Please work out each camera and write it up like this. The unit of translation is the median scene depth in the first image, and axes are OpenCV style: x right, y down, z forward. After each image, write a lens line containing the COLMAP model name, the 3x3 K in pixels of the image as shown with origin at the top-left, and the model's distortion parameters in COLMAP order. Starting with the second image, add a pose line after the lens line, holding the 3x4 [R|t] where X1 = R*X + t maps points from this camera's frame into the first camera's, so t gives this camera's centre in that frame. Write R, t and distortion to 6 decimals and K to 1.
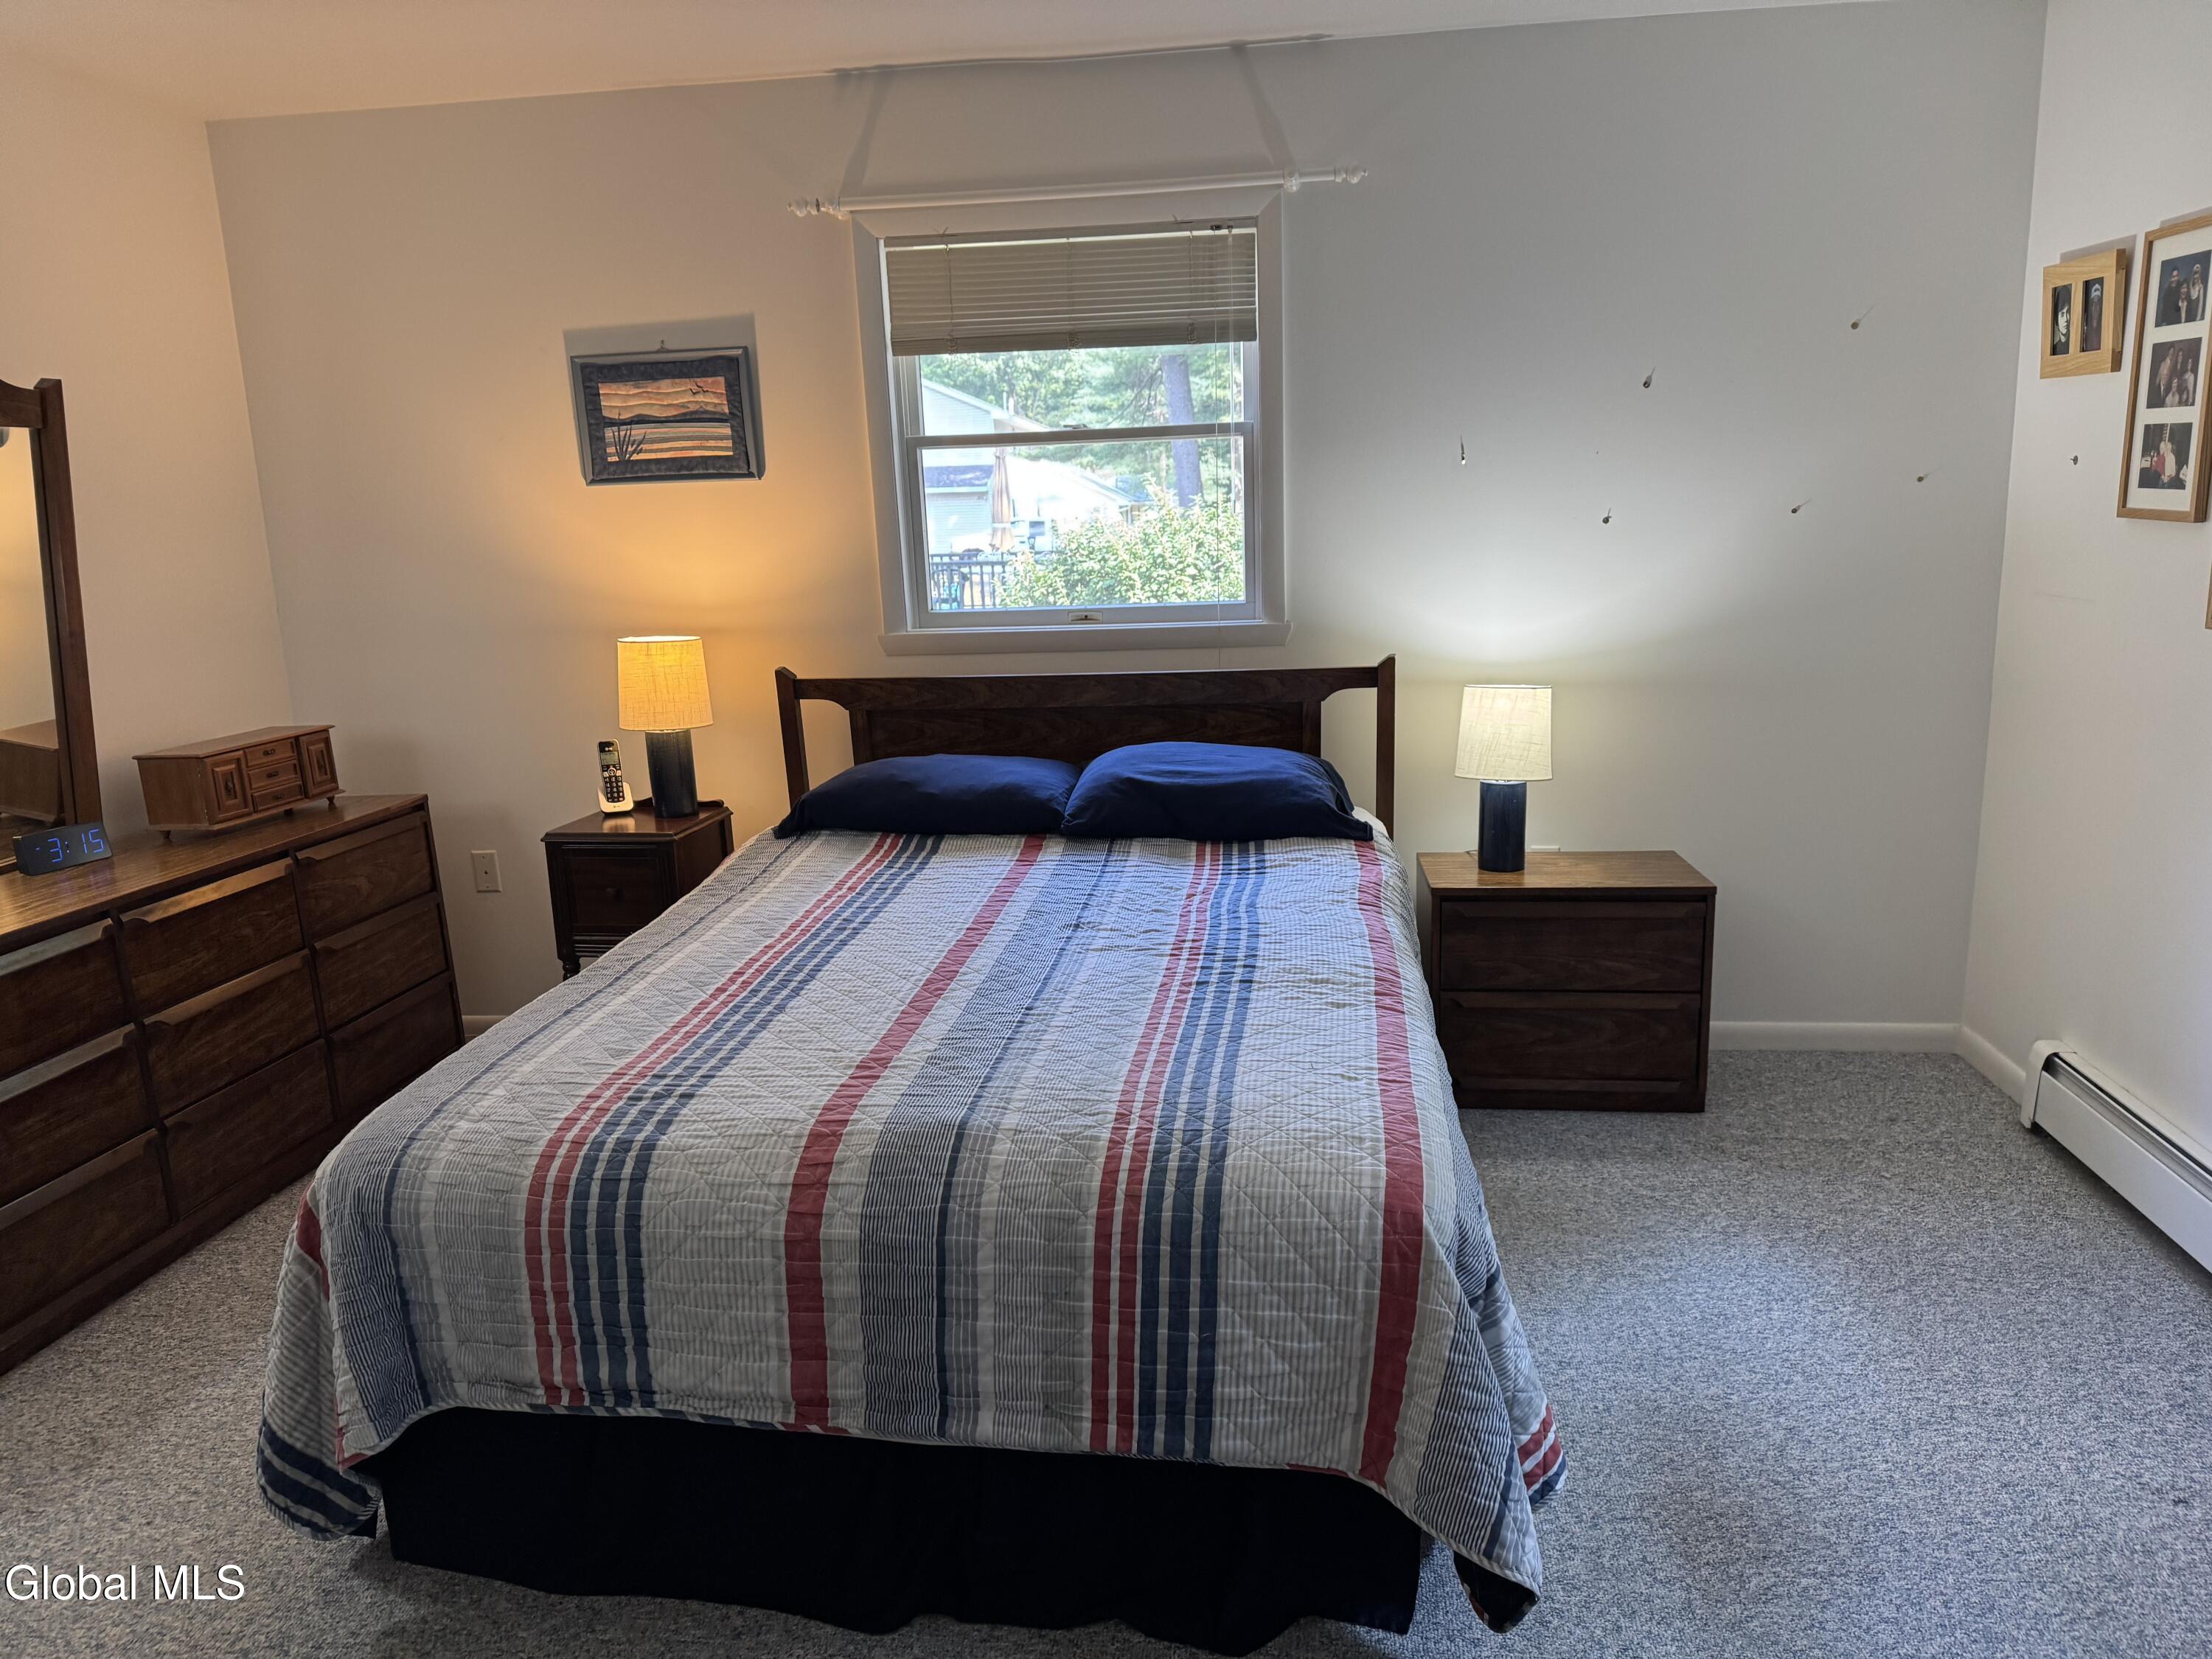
lens RADIAL K [[1522.7, 0, 1107.1], [0, 1522.7, 846.2], [0, 0, 1]] dist [0.041266, -0.050487]
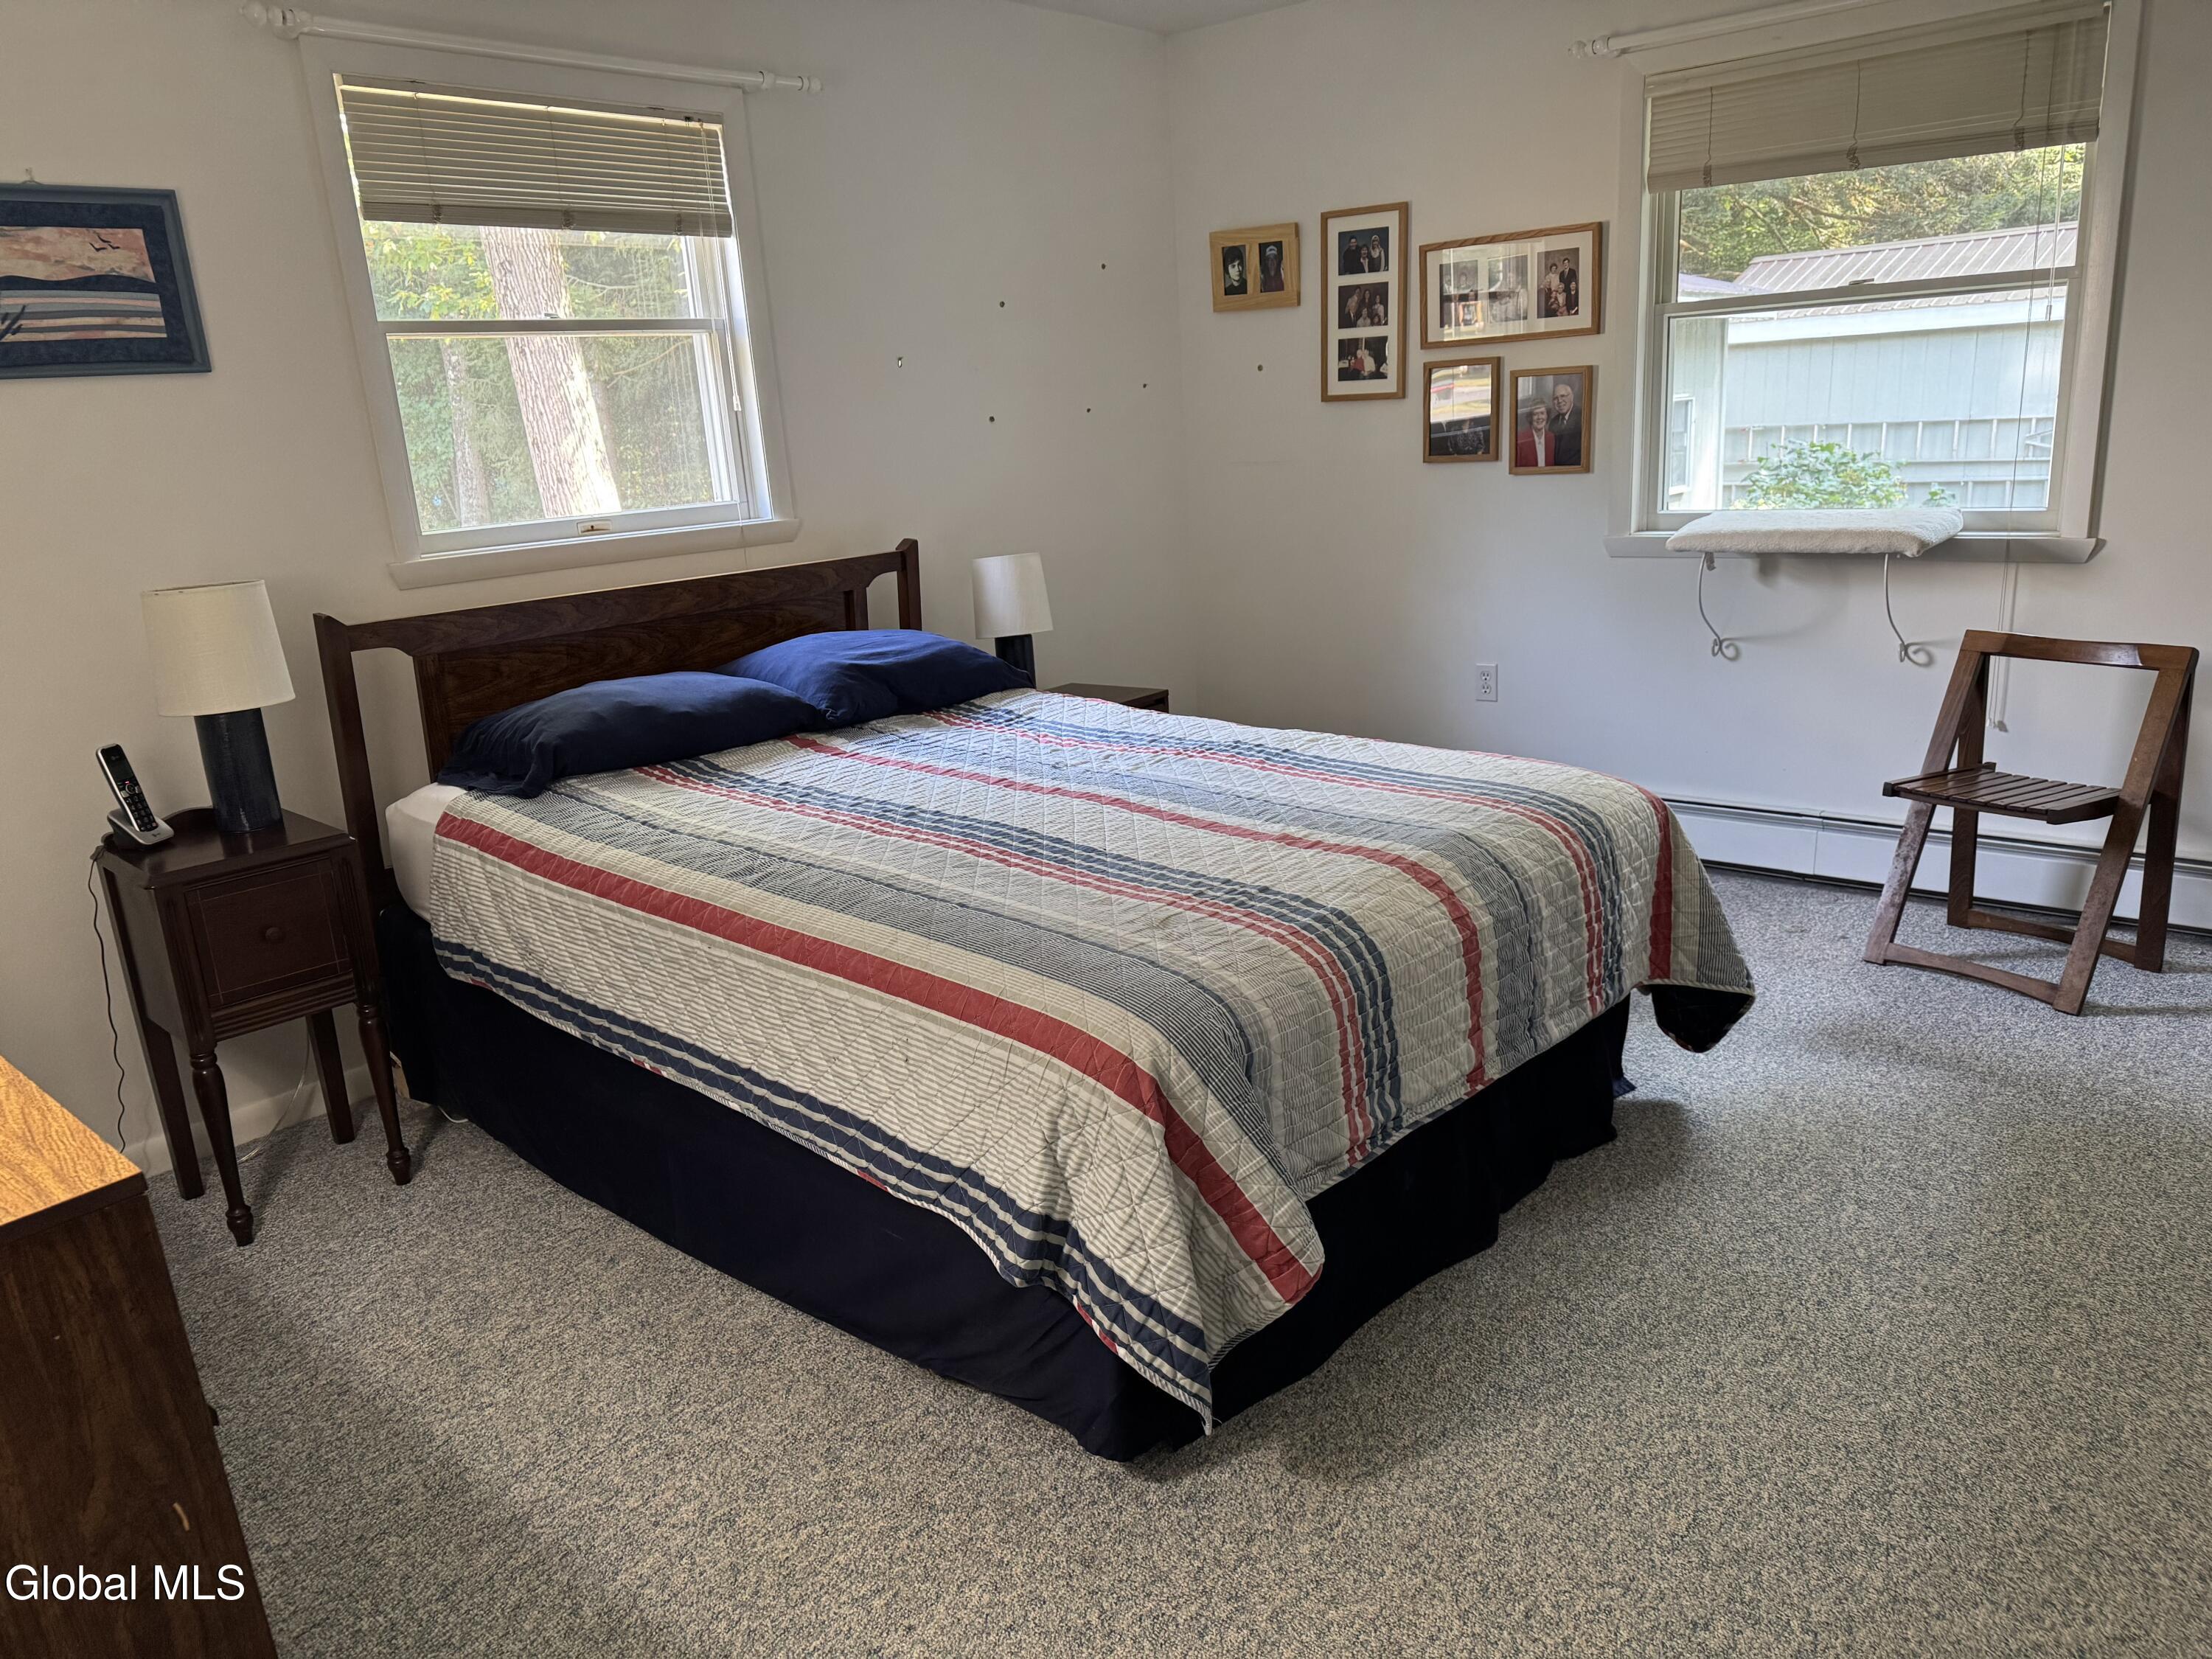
lens RADIAL K [[1573.9, 0, 1100.3], [0, 1573.9, 818.3], [0, 0, 1]] dist [0.046957, -0.057652]
pose [[0.572369, -0.209317, 0.792830, -0.859430], [0.216010, 0.971209, 0.100467, -0.016758], [-0.791033, 0.113755, 0.601105, 0.290990]]
